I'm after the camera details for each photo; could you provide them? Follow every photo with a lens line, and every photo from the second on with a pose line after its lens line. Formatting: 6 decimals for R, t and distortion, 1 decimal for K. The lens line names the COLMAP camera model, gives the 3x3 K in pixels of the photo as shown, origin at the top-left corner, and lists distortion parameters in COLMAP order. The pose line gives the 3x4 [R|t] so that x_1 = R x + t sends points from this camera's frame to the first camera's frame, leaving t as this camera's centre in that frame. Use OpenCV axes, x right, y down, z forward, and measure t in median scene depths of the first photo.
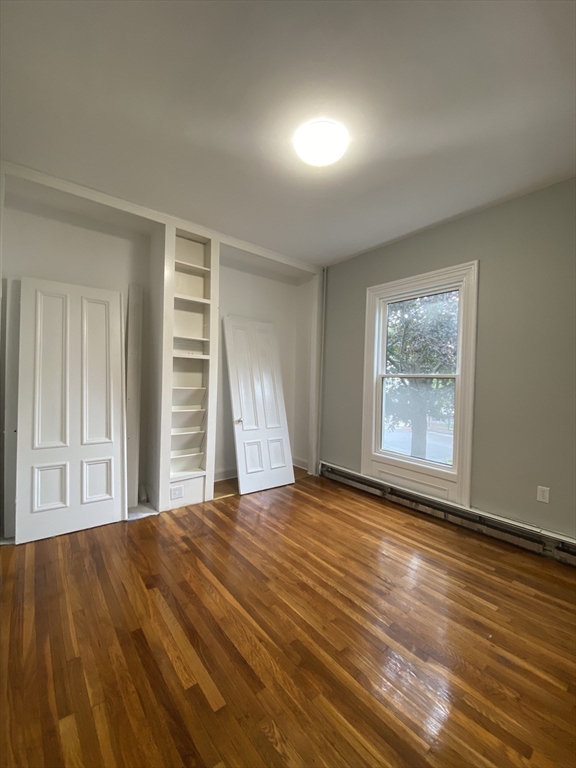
lens RADIAL K [[313.0, 0, 288.0], [0, 313.0, 384.0], [0, 0, 1]] dist [0.034097, -0.023041]
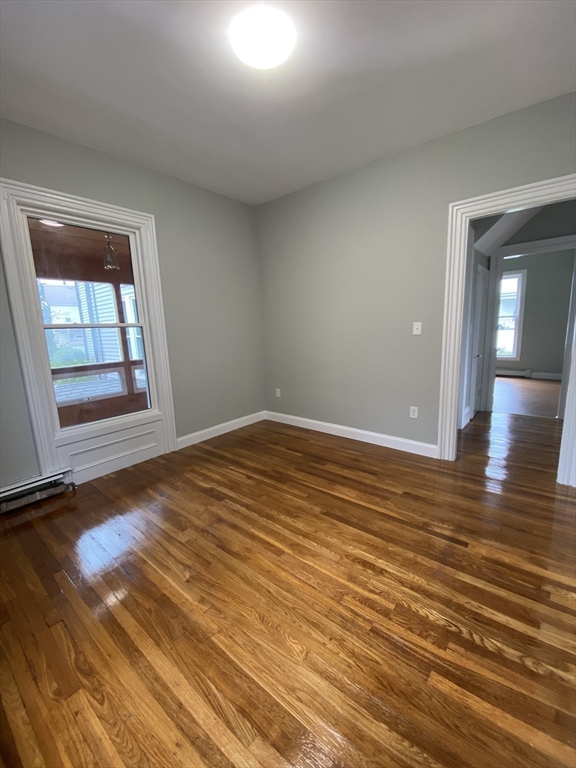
lens RADIAL K [[313.0, 0, 288.0], [0, 313.0, 384.0], [0, 0, 1]] dist [0.034097, -0.023041]
pose [[-0.980276, 0.044195, -0.192630, 0.205665], [0.009022, 0.983667, 0.179773, -0.015104], [0.197429, 0.174490, -0.964663, 1.679268]]
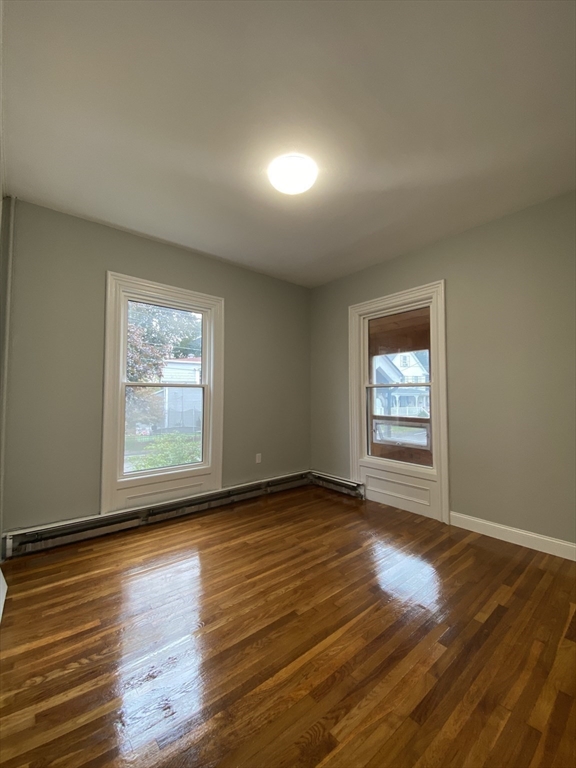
lens RADIAL K [[315.0, 0, 288.0], [0, 315.0, 384.0], [0, 0, 1]] dist [0.022521, -0.017091]
pose [[-0.016780, 0.010000, 0.999809, -0.844045], [0.011078, 0.999890, -0.009815, -0.019566], [-0.999798, 0.010911, -0.016889, 0.889856]]
